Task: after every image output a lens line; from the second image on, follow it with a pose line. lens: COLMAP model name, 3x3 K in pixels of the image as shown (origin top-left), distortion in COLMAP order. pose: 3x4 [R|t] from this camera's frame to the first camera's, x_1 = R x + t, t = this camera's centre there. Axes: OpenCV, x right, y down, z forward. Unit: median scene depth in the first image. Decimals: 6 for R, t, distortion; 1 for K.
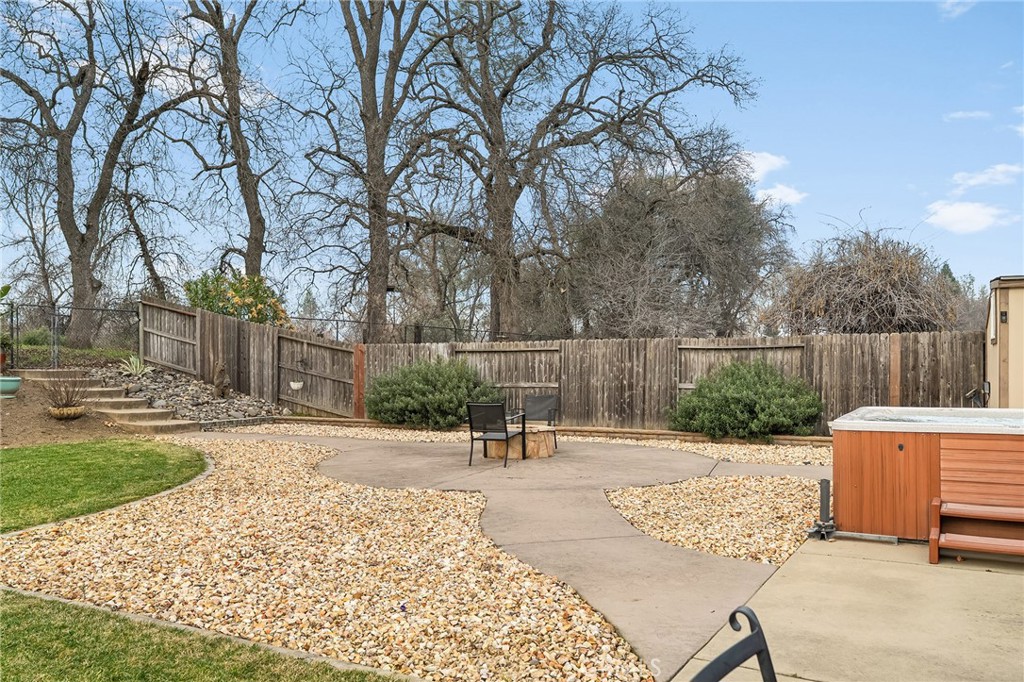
lens RADIAL K [[800.8, 0, 513.2], [0, 800.8, 344.8], [0, 0, 1]] dist [0.007930, -0.001543]
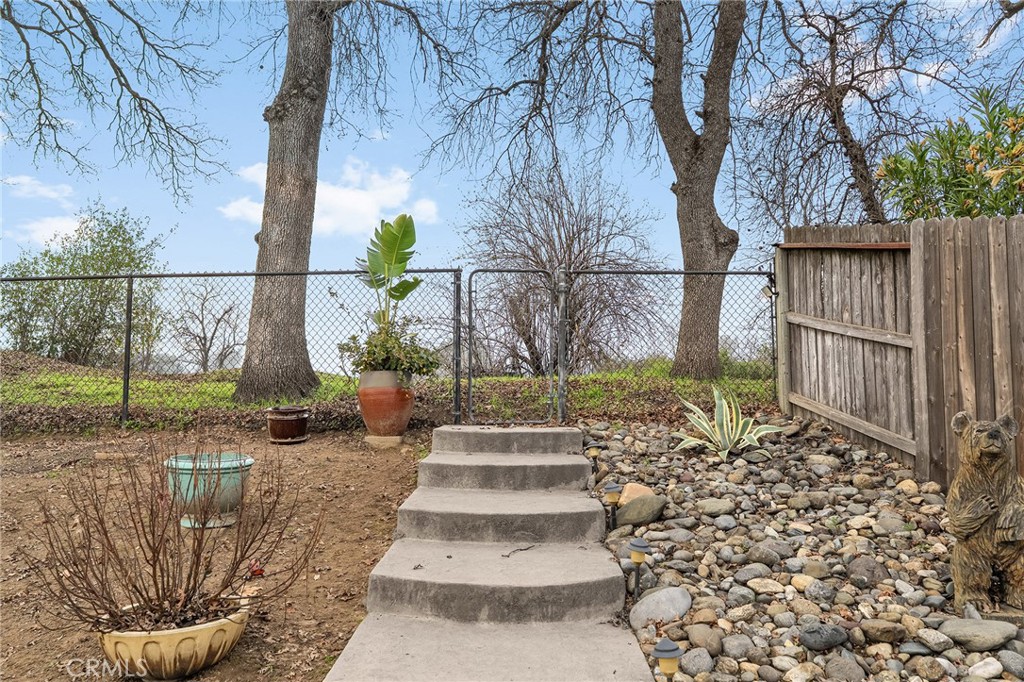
lens RADIAL K [[800.8, 0, 513.7], [0, 800.8, 342.5], [0, 0, 1]] dist [0.007930, -0.001543]
pose [[0.564267, -0.059651, -0.823434, -0.240802], [0.005474, 0.997635, -0.068519, 0.015998], [0.825574, 0.034155, 0.563259, 0.718163]]
